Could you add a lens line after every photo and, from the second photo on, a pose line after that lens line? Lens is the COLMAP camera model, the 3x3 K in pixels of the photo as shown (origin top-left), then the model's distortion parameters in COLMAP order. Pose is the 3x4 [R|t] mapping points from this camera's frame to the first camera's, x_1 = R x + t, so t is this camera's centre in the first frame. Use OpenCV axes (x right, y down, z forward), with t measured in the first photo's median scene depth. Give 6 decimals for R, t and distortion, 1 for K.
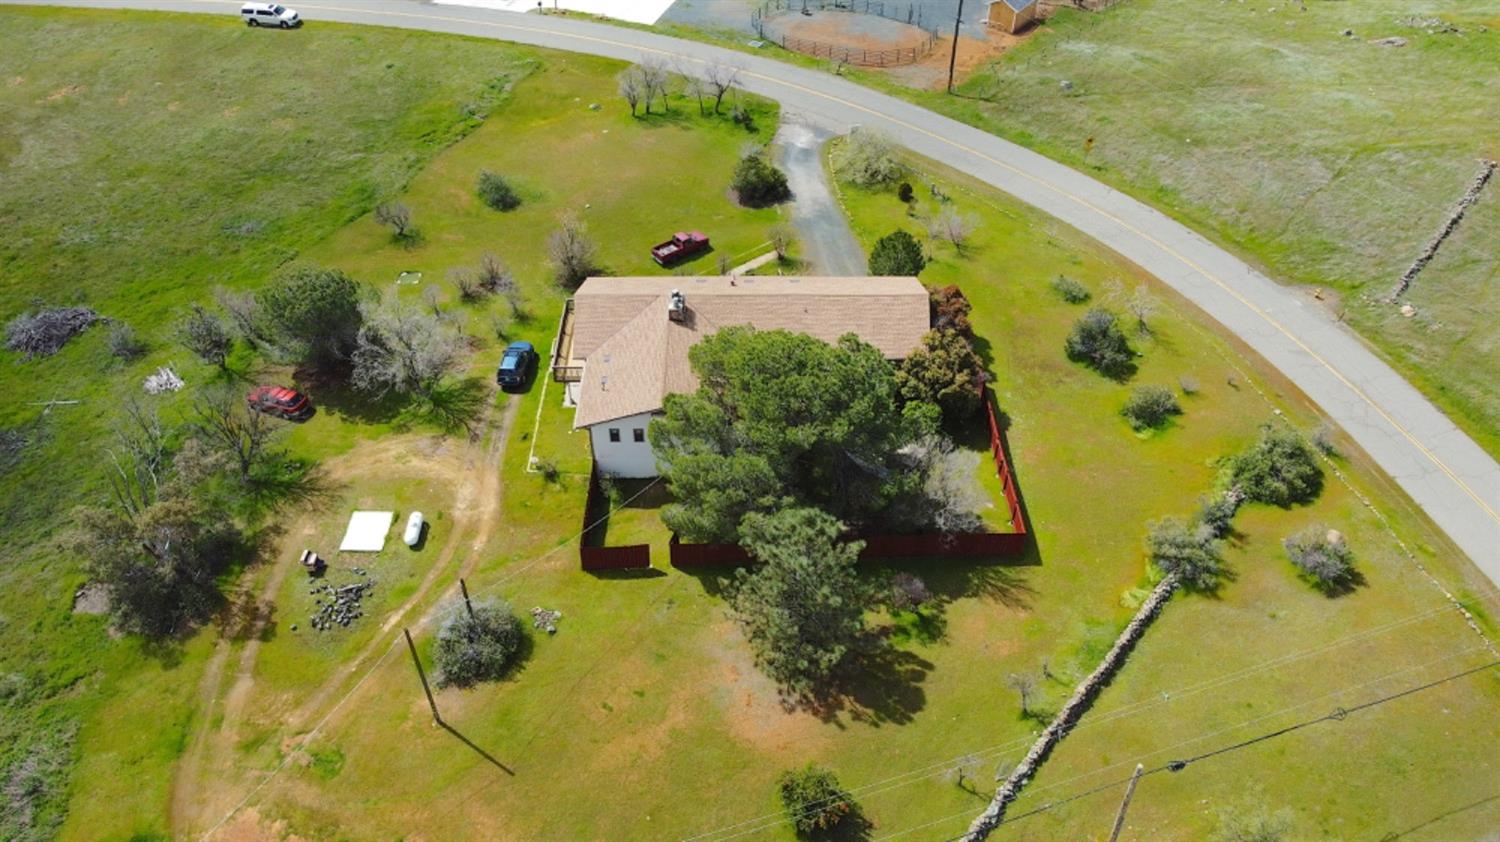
lens RADIAL K [[1139.5, 0, 750.0], [0, 1139.5, 421.0], [0, 0, 1]] dist [-0.003902, -0.001129]
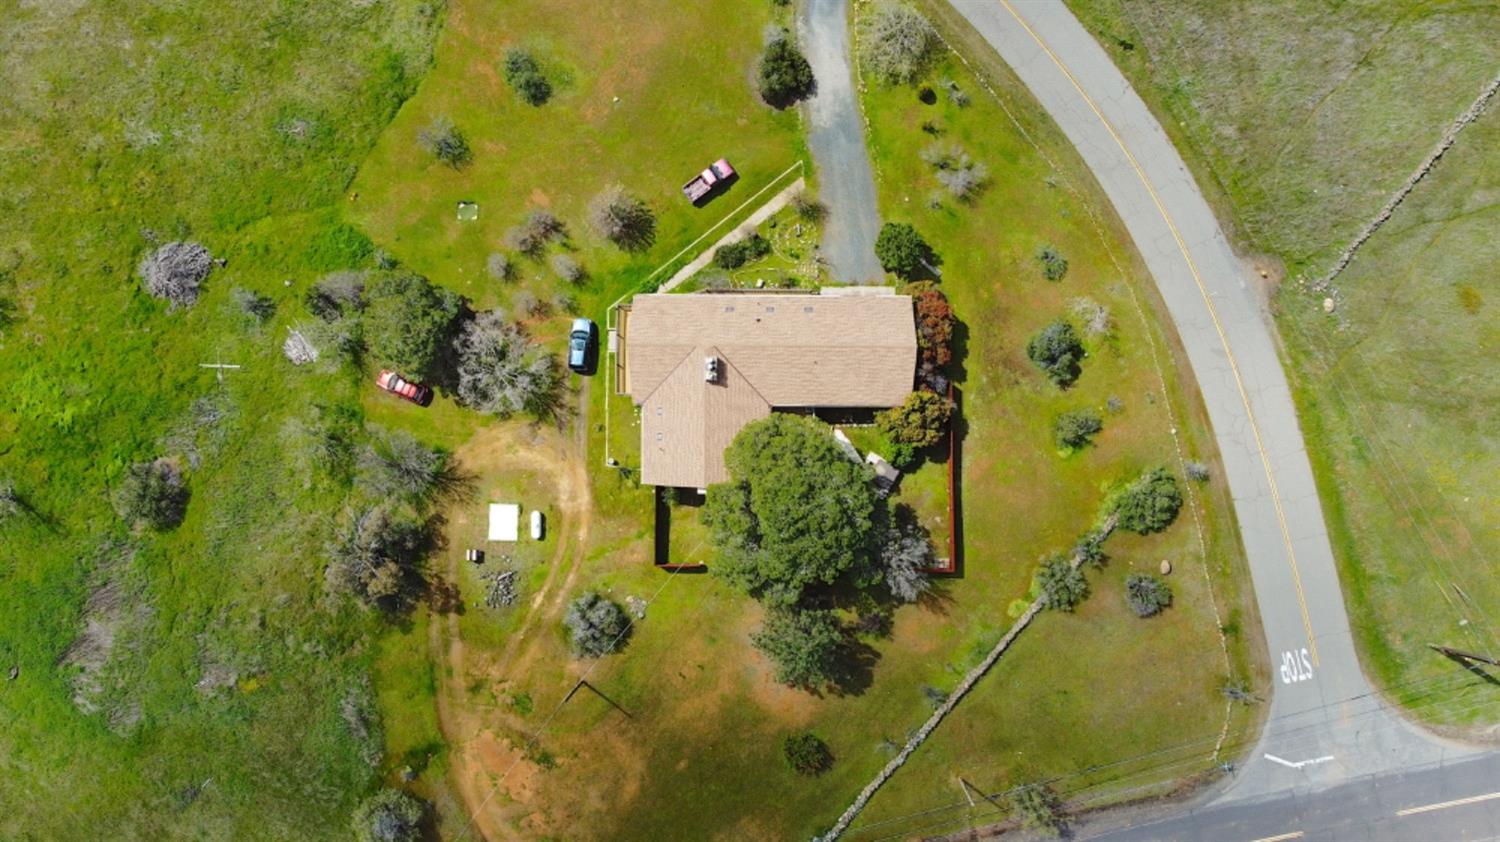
lens RADIAL K [[1139.5, 0, 750.0], [0, 1139.5, 421.0], [0, 0, 1]] dist [-0.003902, -0.001129]
pose [[0.999866, 0.008771, -0.013856, -0.005561], [0.004129, 0.683070, 0.730341, -1.096528], [0.015870, -0.730300, 0.682942, 0.120738]]
